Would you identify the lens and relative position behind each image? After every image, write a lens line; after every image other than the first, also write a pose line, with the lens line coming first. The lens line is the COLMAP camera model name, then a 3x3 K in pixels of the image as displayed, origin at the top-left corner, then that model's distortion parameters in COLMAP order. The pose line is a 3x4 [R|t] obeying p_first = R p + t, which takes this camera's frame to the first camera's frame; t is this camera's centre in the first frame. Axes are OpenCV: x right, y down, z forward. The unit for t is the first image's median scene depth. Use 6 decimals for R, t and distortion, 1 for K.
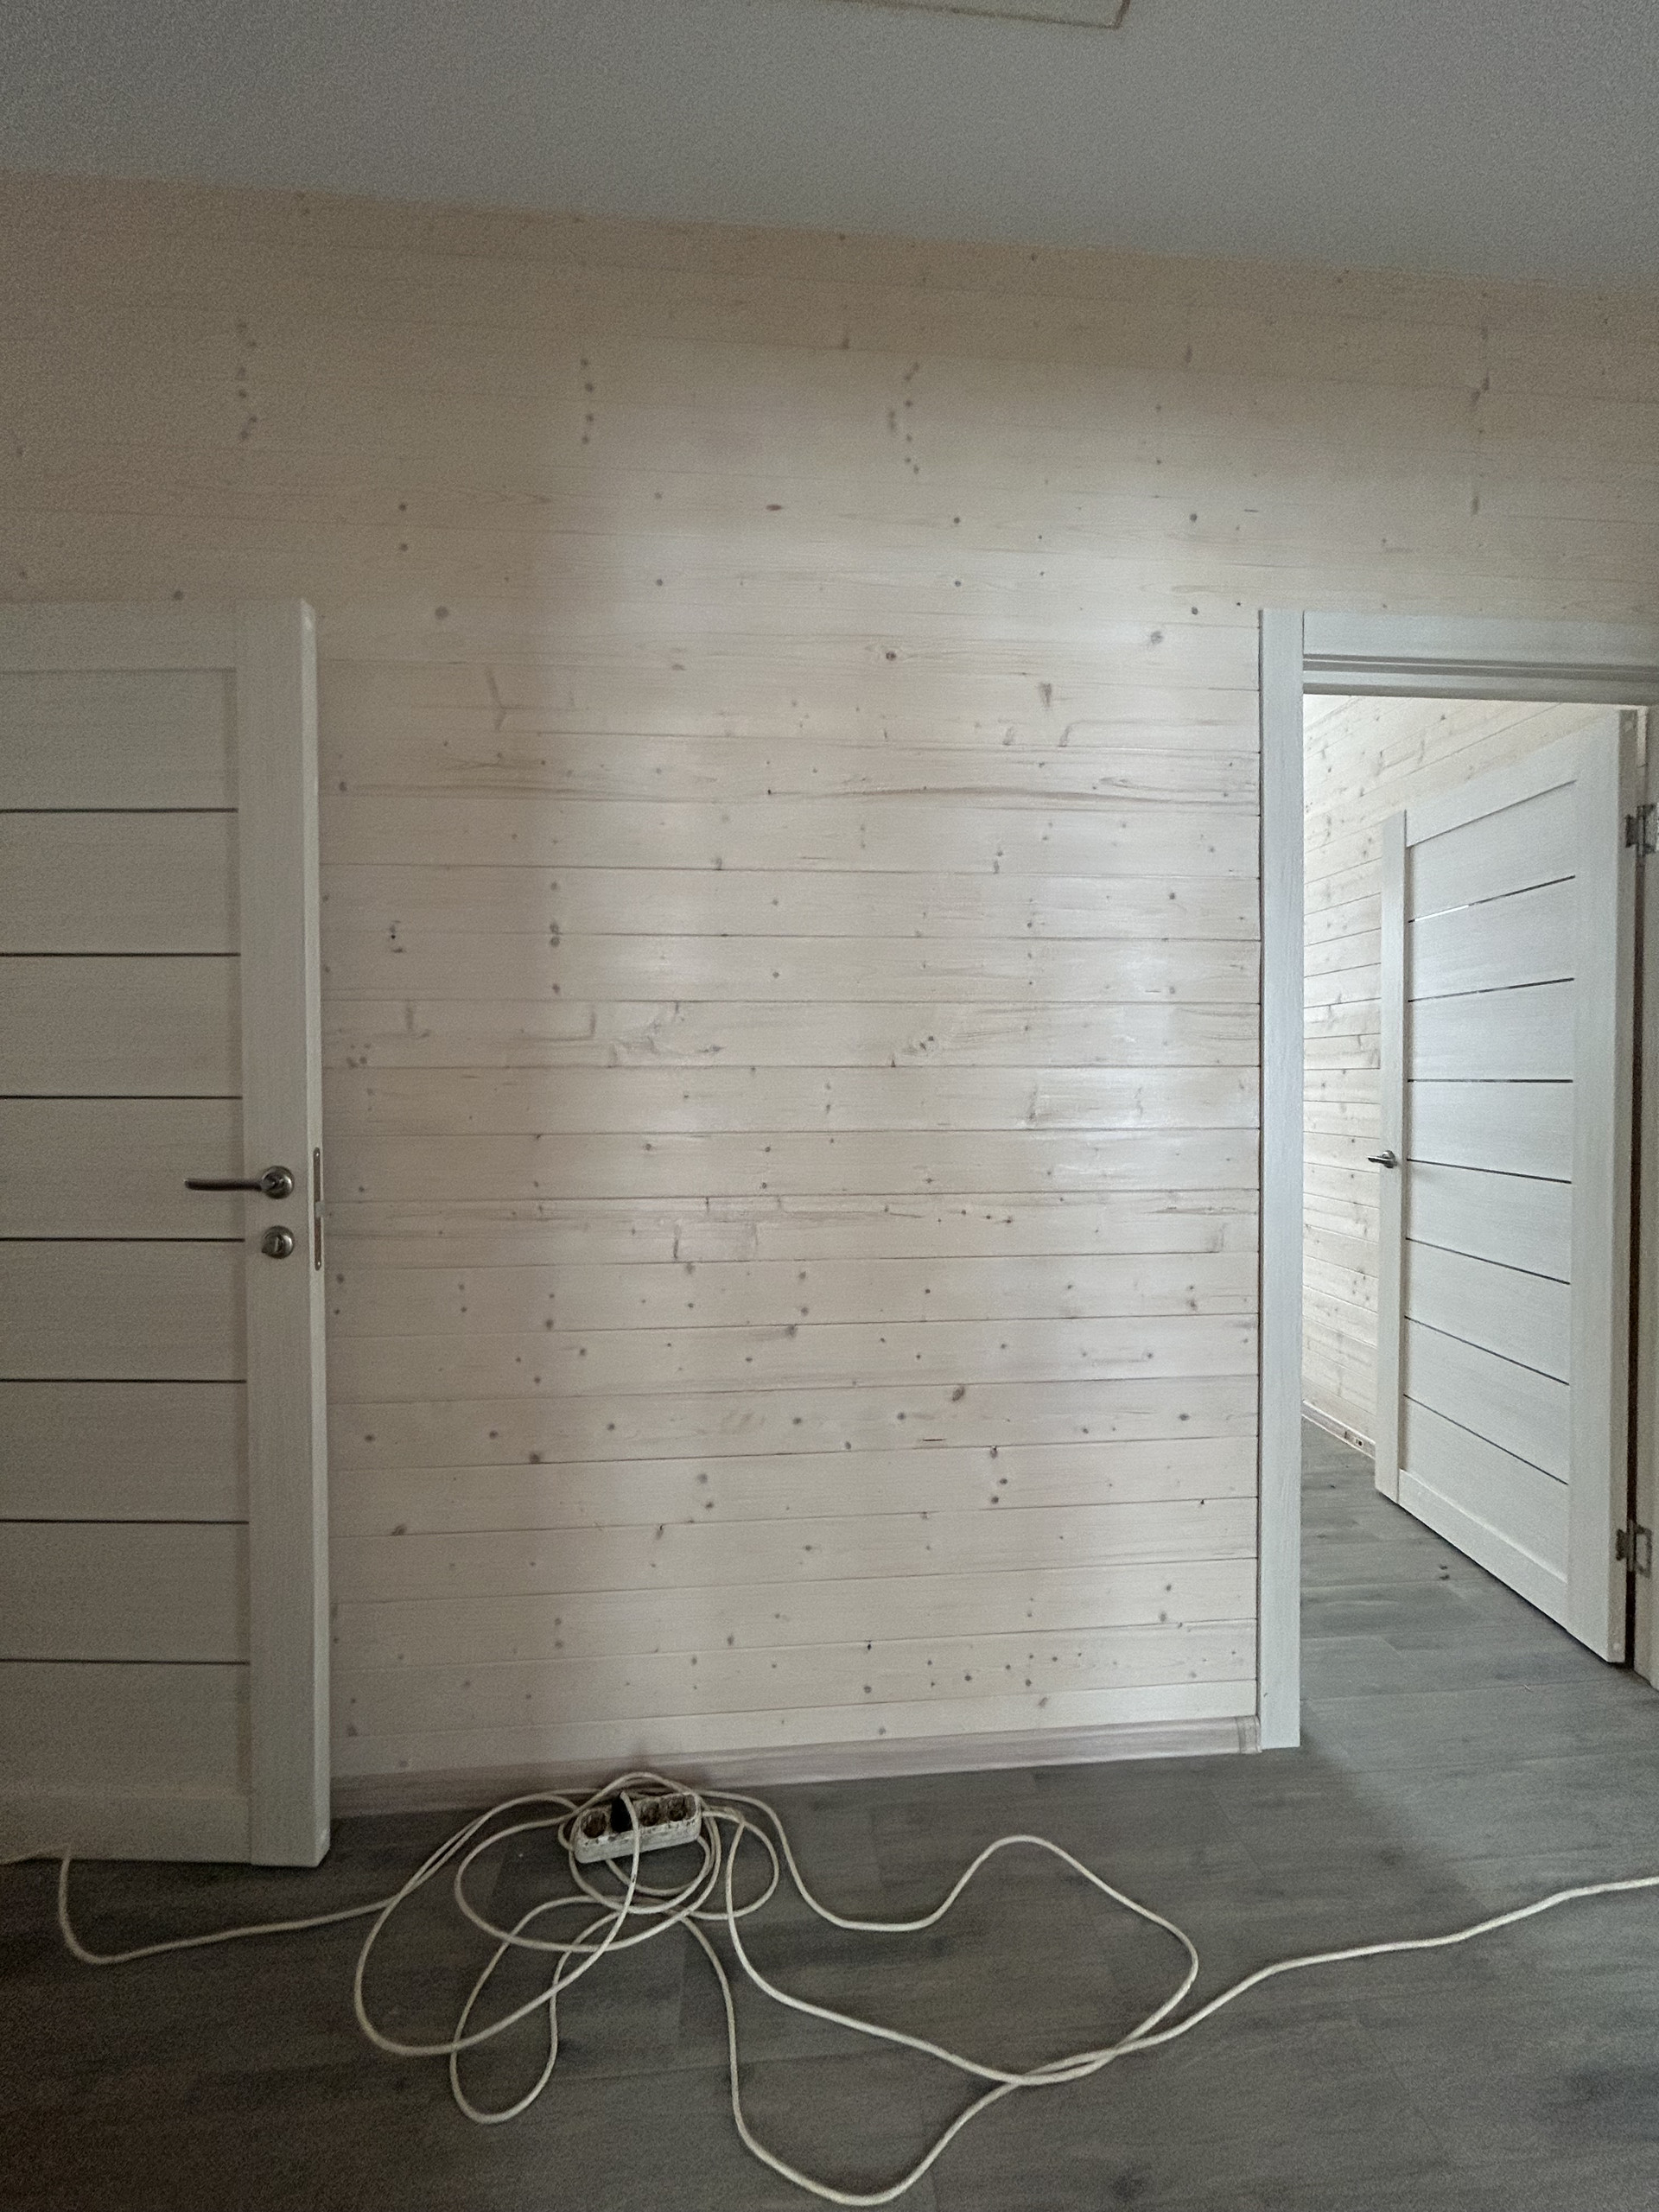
lens RADIAL K [[887.5, 0, 831.5], [0, 887.5, 1094.9], [0, 0, 1]] dist [-0.000124, 0.000198]
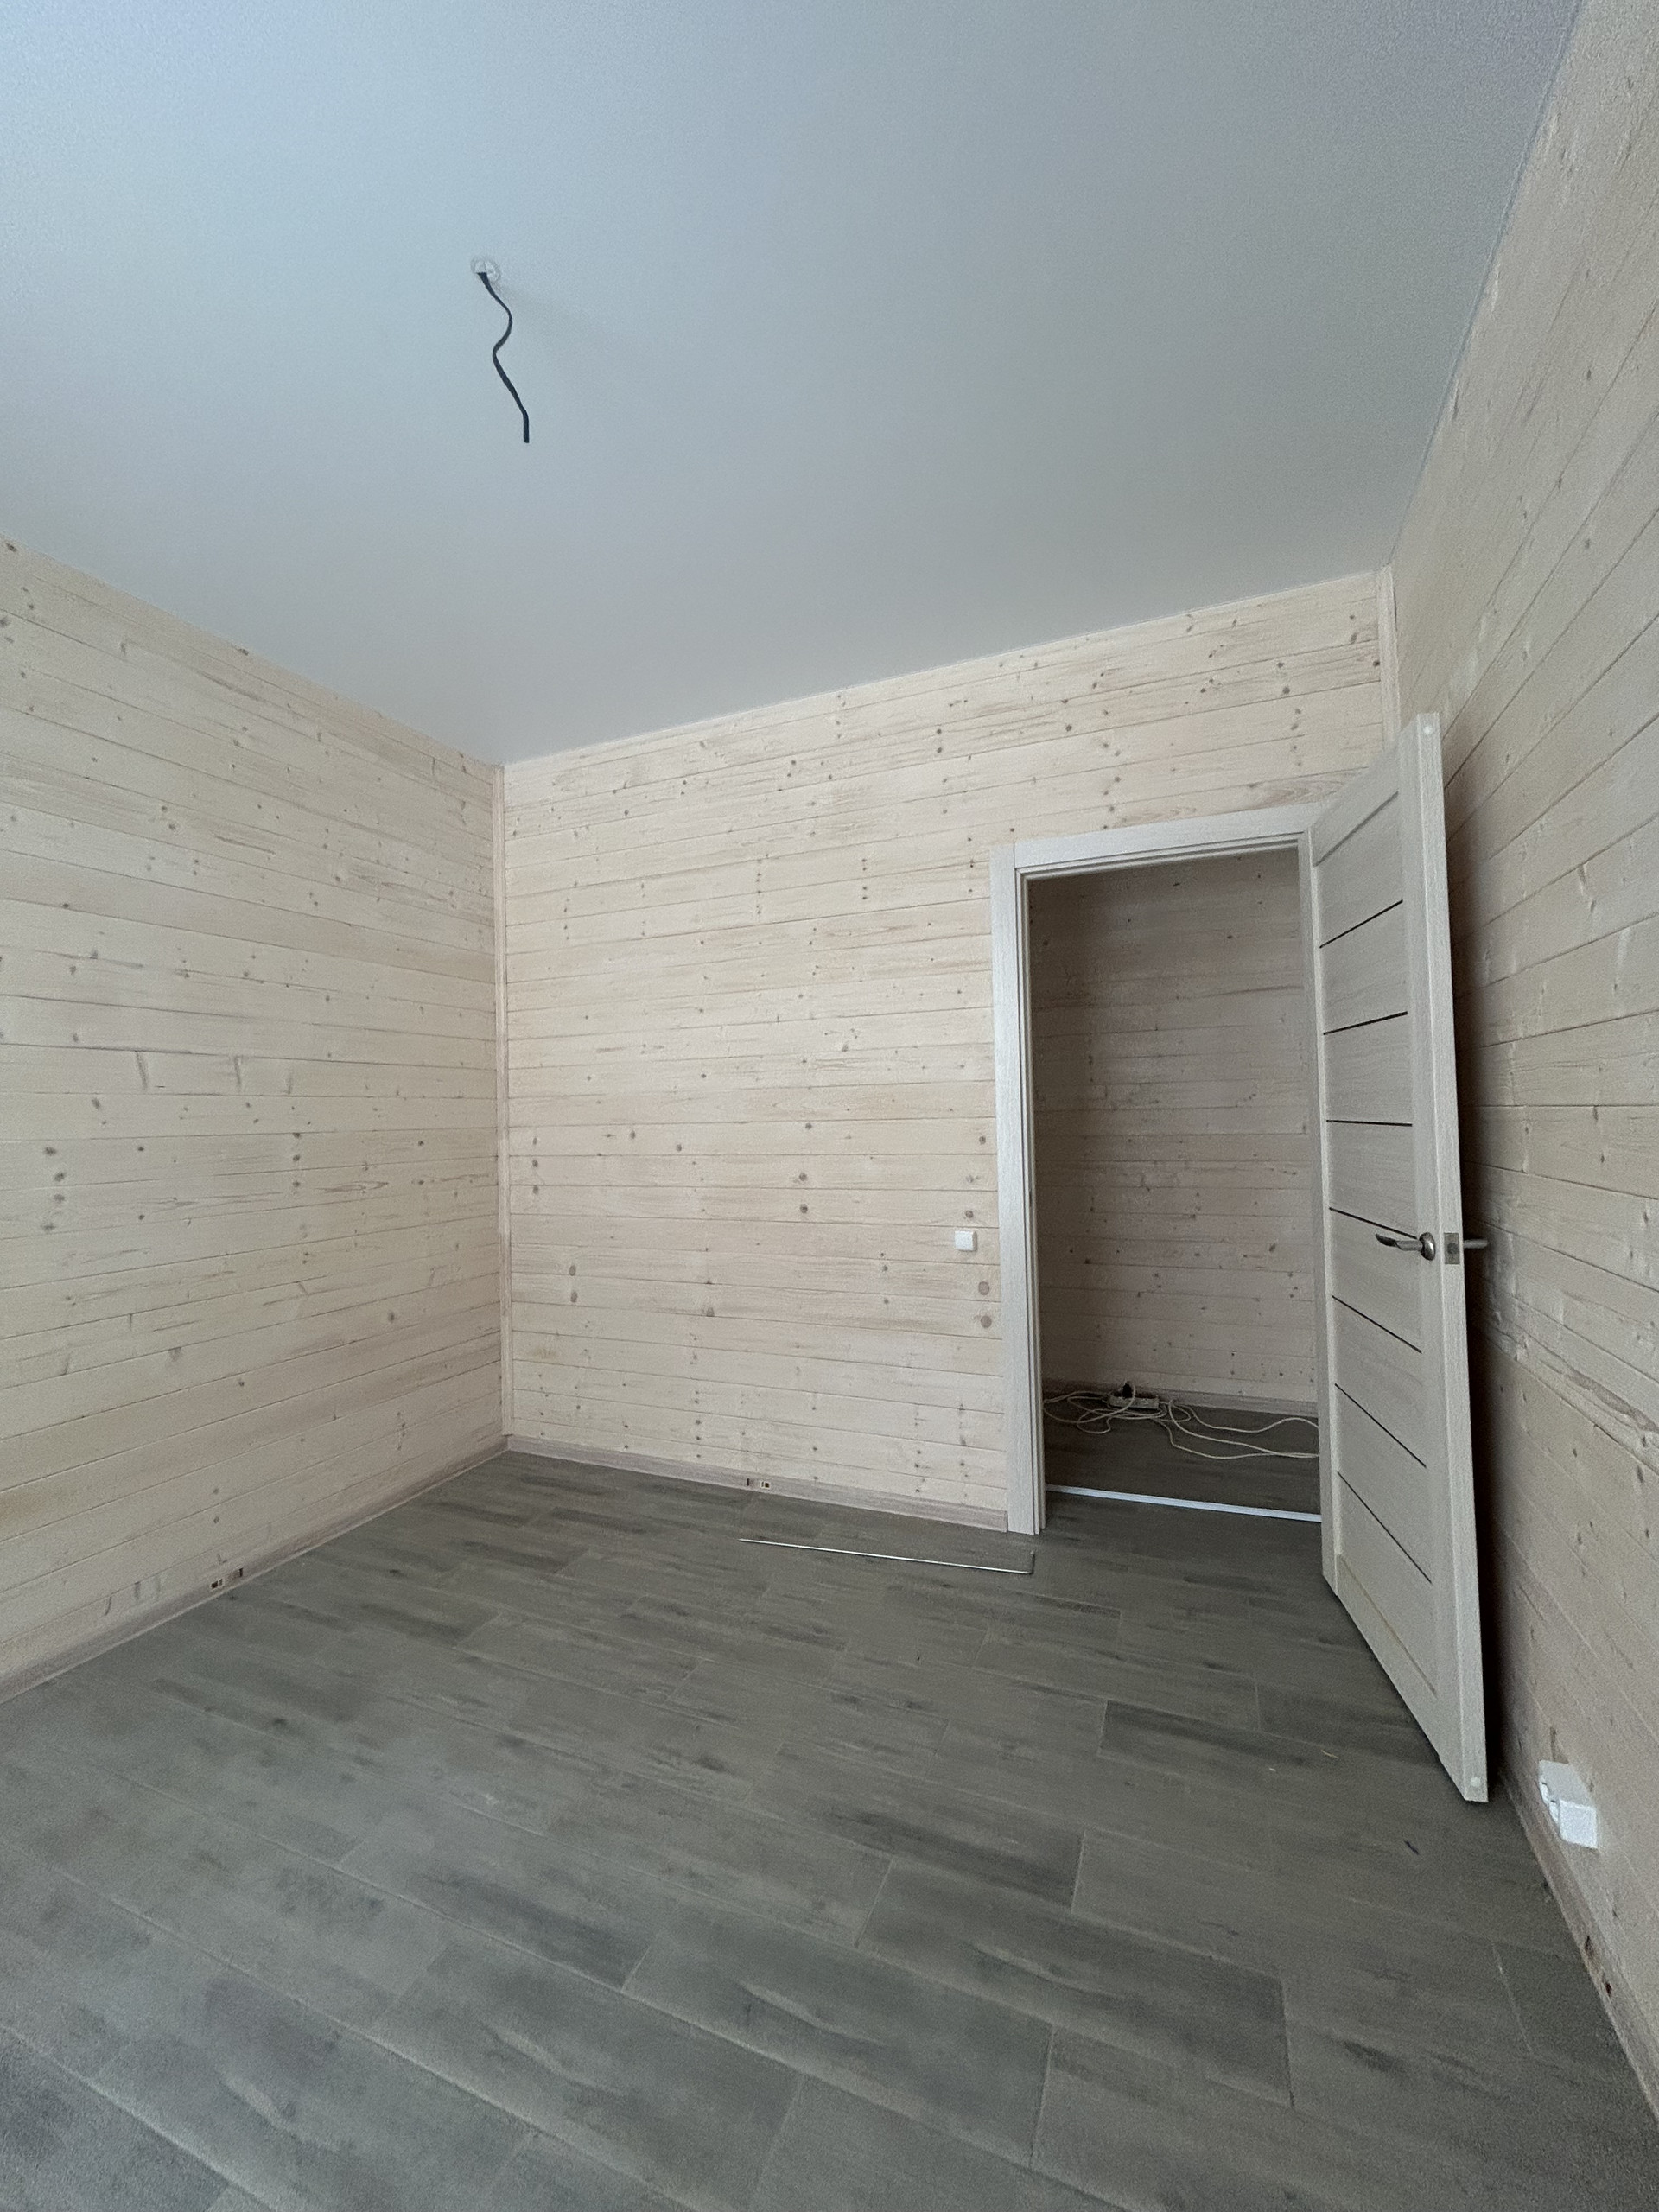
lens RADIAL K [[886.7, 0, 833.1], [0, 886.7, 1094.7], [0, 0, 1]] dist [0.011987, 0.000118]
pose [[0.893615, -0.026002, -0.448081, 0.173594], [0.011672, 0.999329, -0.034712, 0.004388], [0.448683, 0.025789, 0.893319, -1.636818]]
